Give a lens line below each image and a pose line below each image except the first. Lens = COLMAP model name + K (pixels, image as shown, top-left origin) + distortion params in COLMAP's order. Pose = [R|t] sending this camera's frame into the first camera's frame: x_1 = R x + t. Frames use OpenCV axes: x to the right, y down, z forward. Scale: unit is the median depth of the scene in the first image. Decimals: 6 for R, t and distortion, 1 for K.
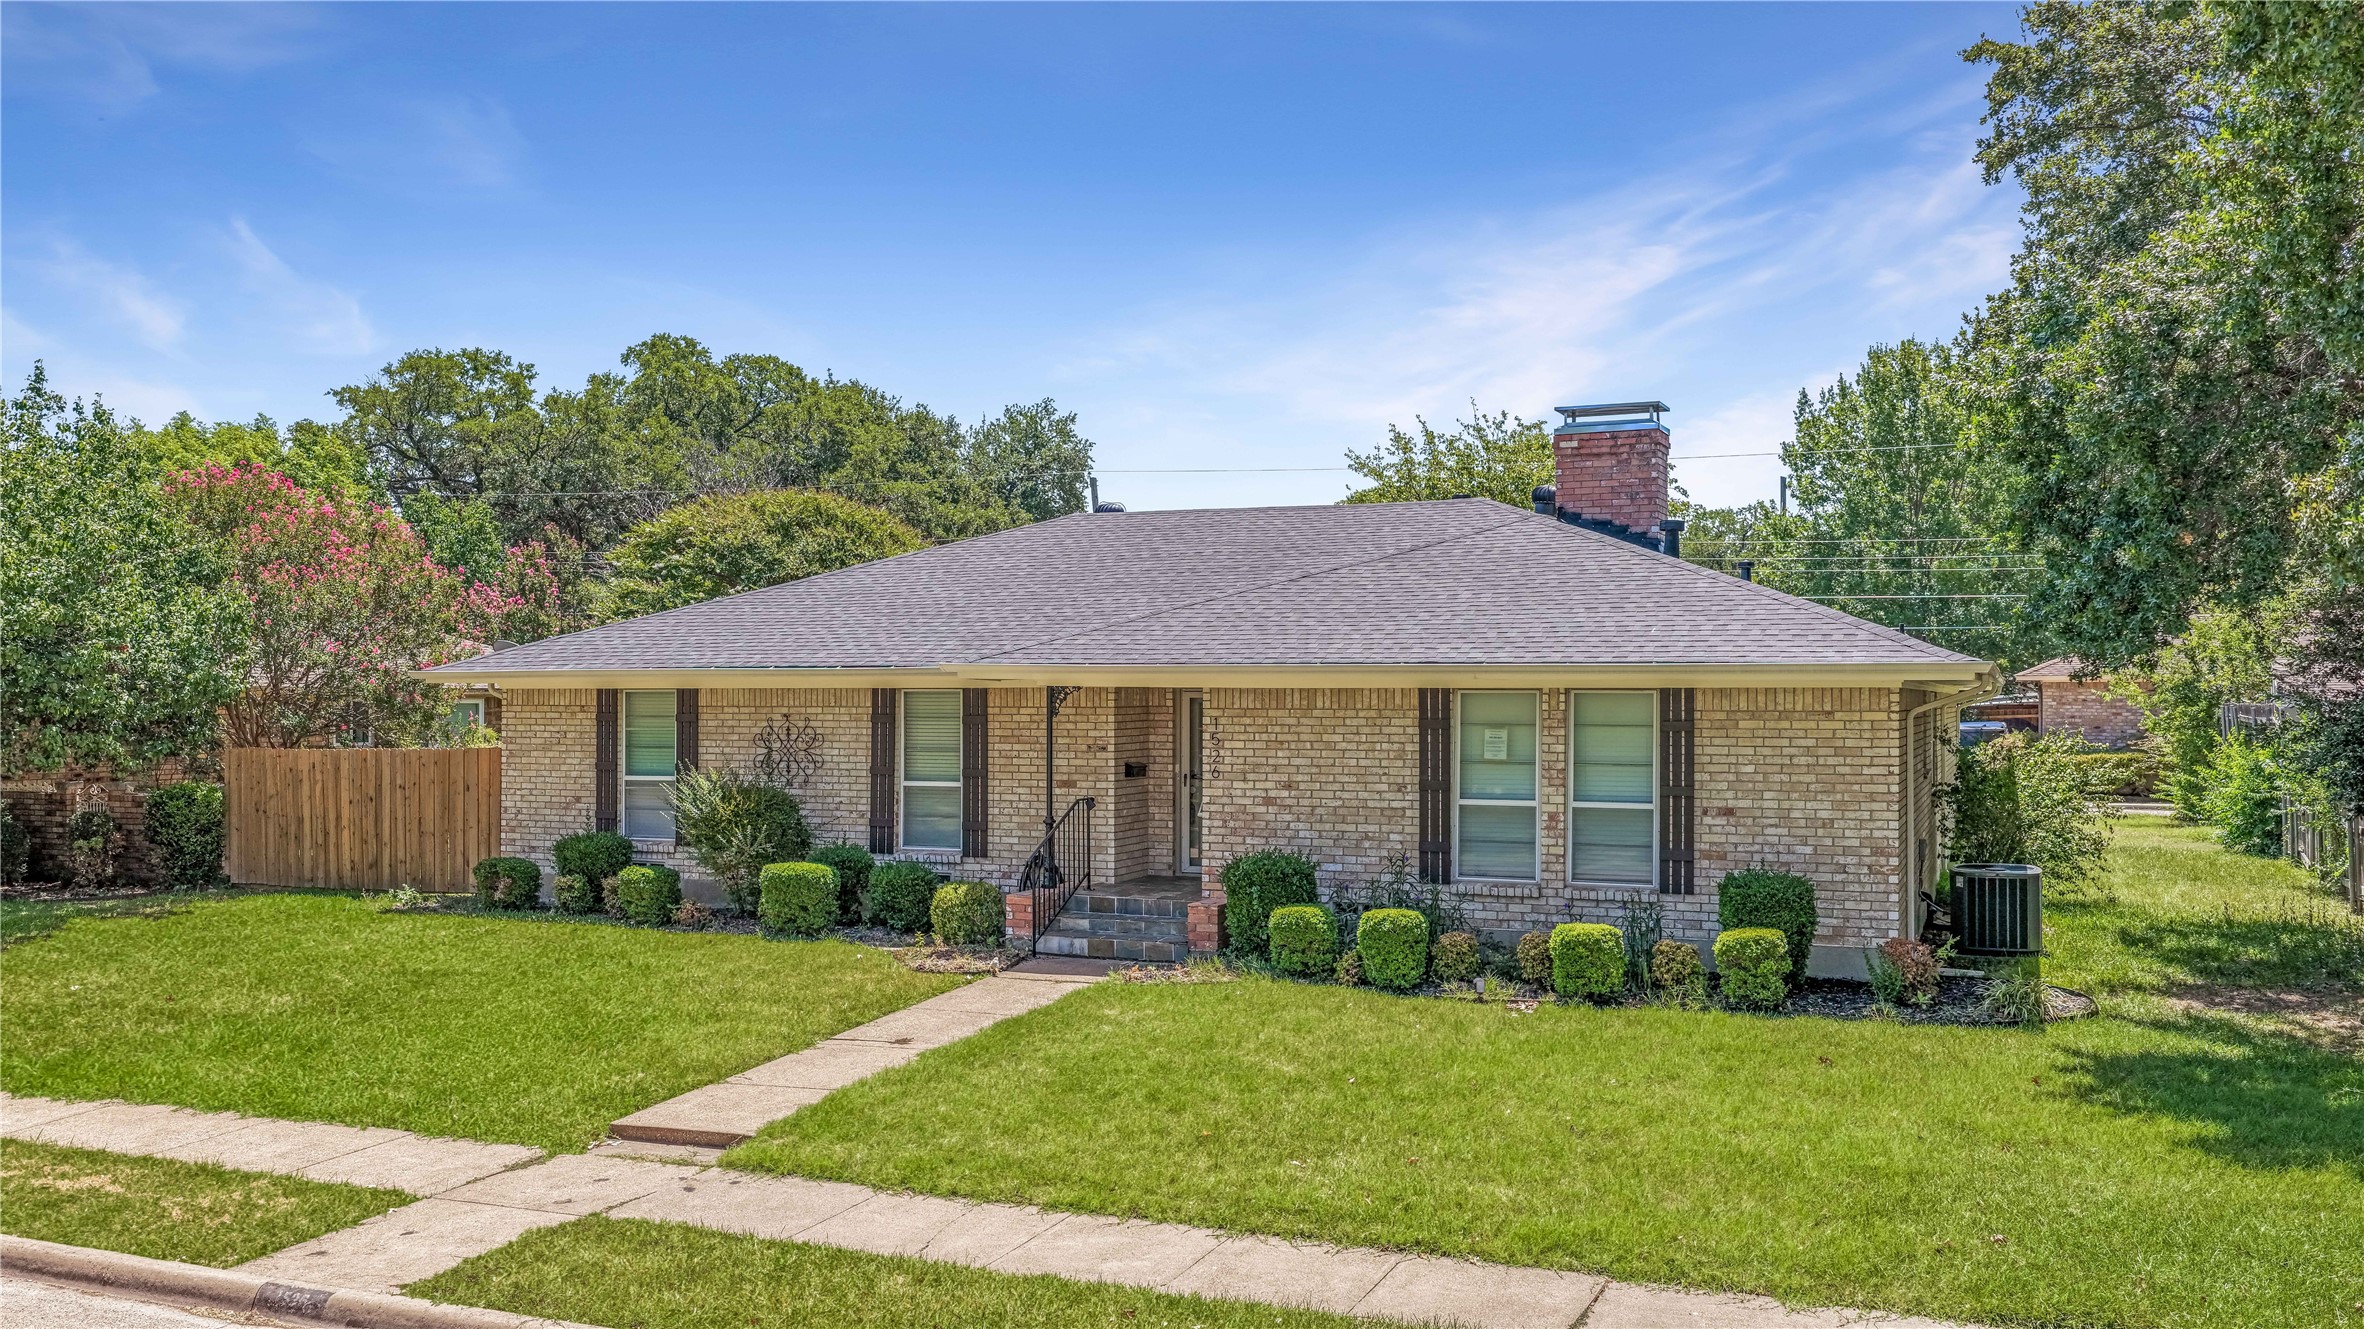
lens RADIAL K [[1827.9, 0, 1182.0], [0, 1827.9, 664.5], [0, 0, 1]] dist [0.010434, 0.003231]
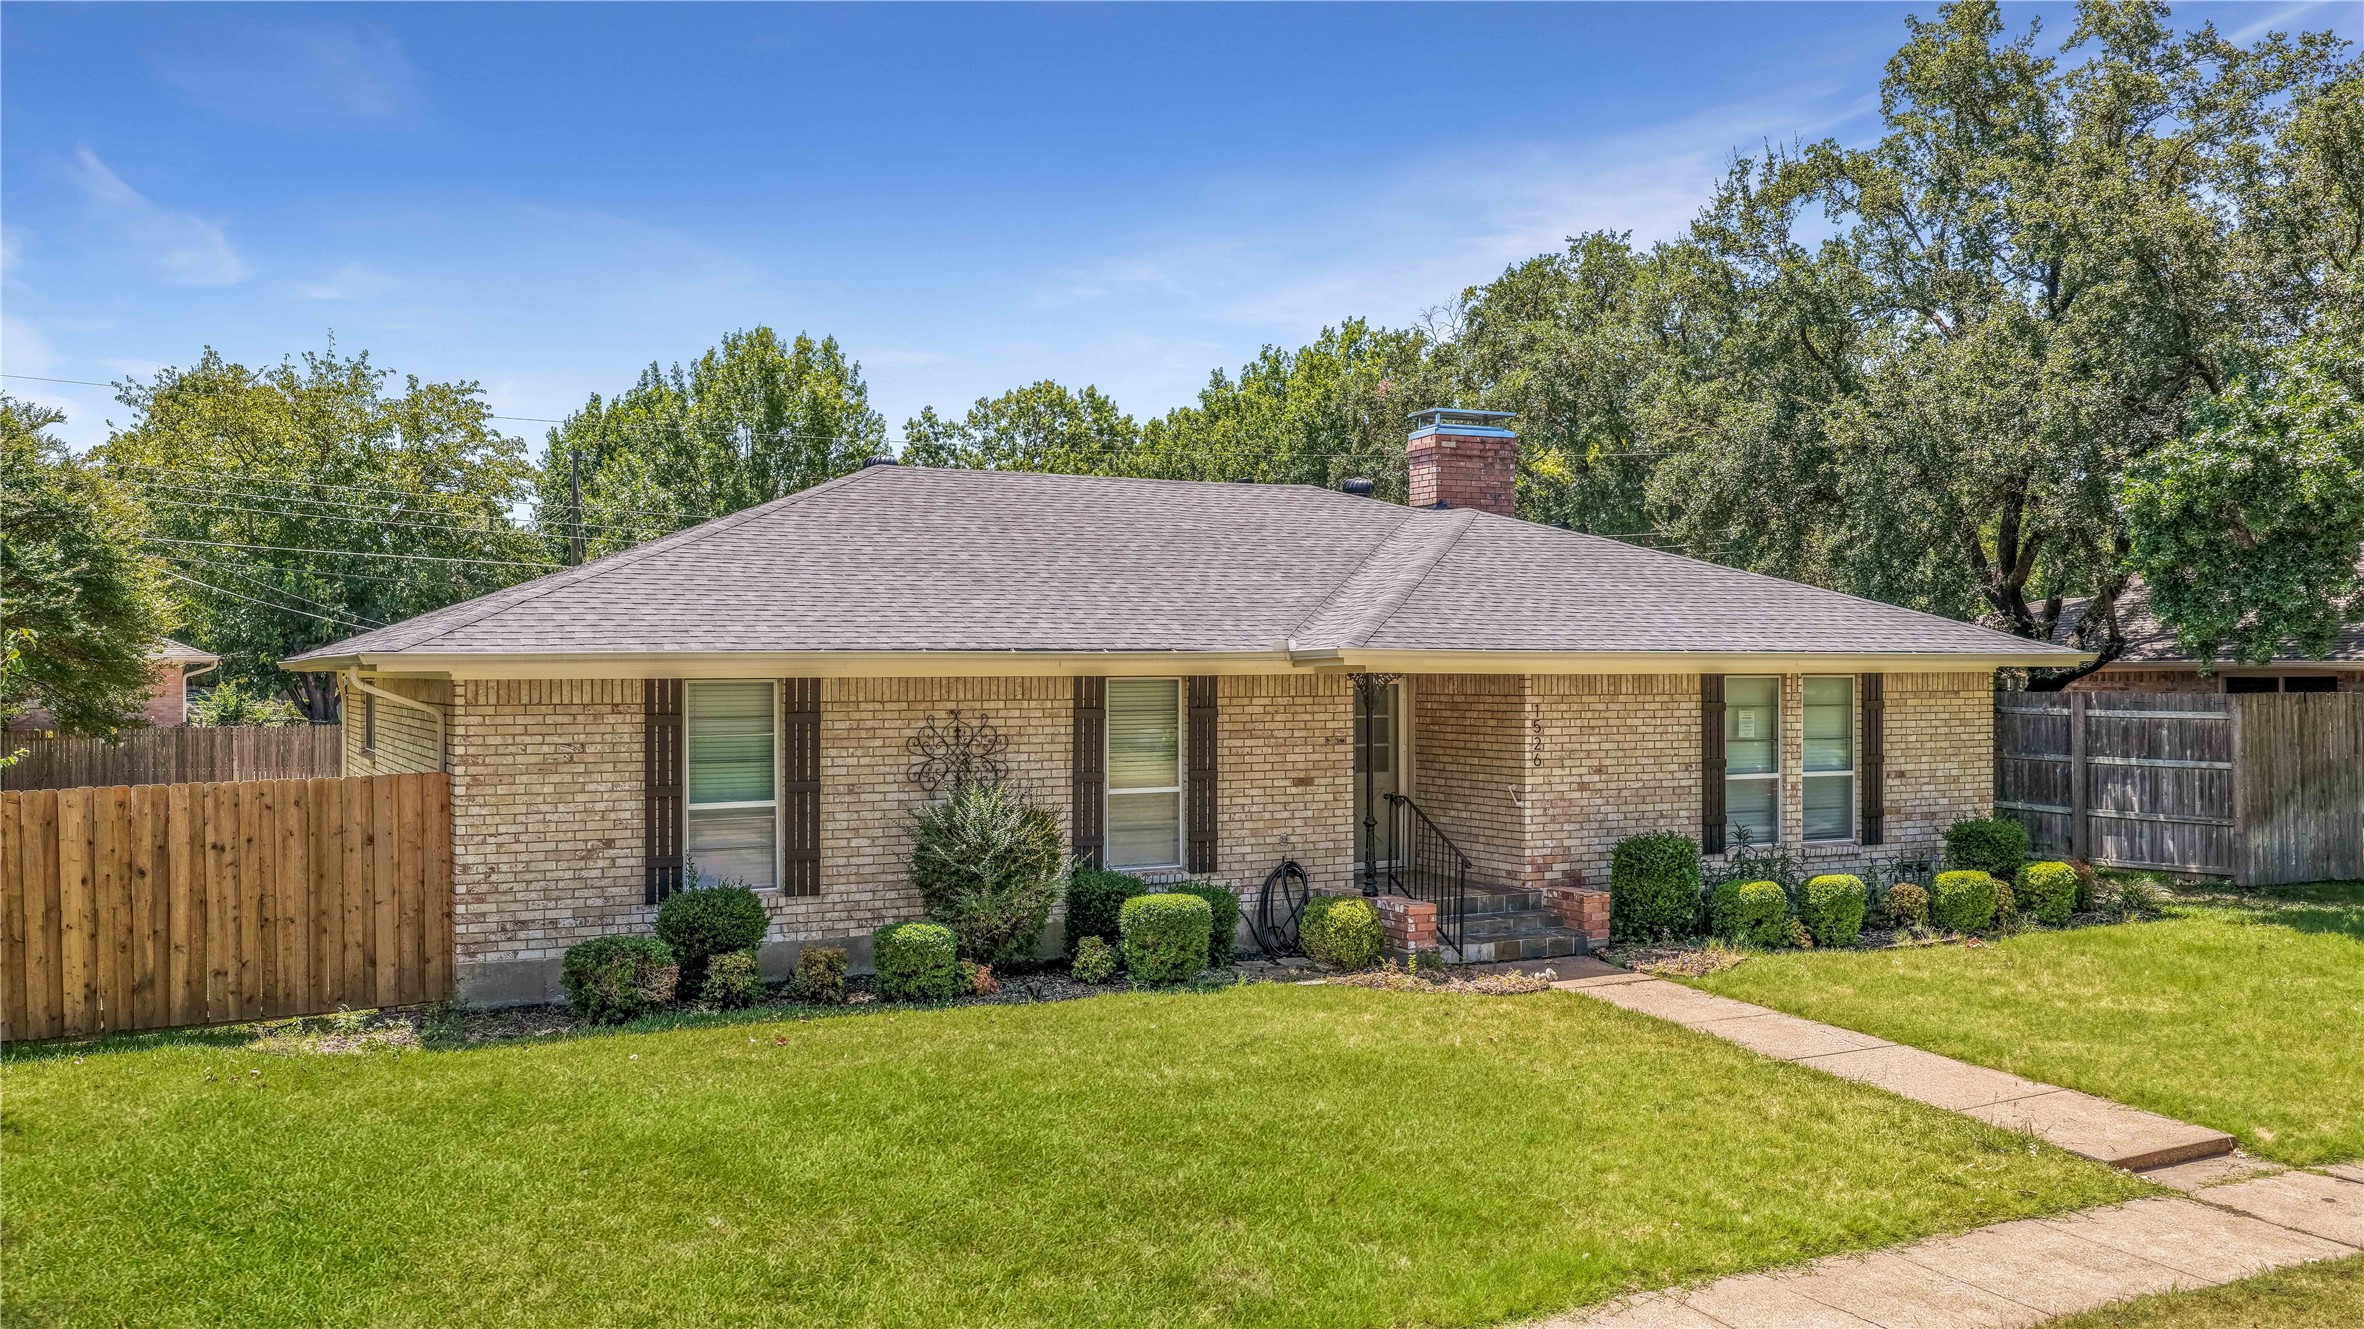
lens RADIAL K [[1967.6, 0, 1182.0], [0, 1967.6, 664.5], [0, 0, 1]] dist [0.004969, 0.025011]
pose [[0.657557, 0.002078, 0.753402, -0.904107], [-0.005422, 0.999983, 0.001973, 0.006551], [-0.753385, -0.005382, 0.657558, 0.447538]]
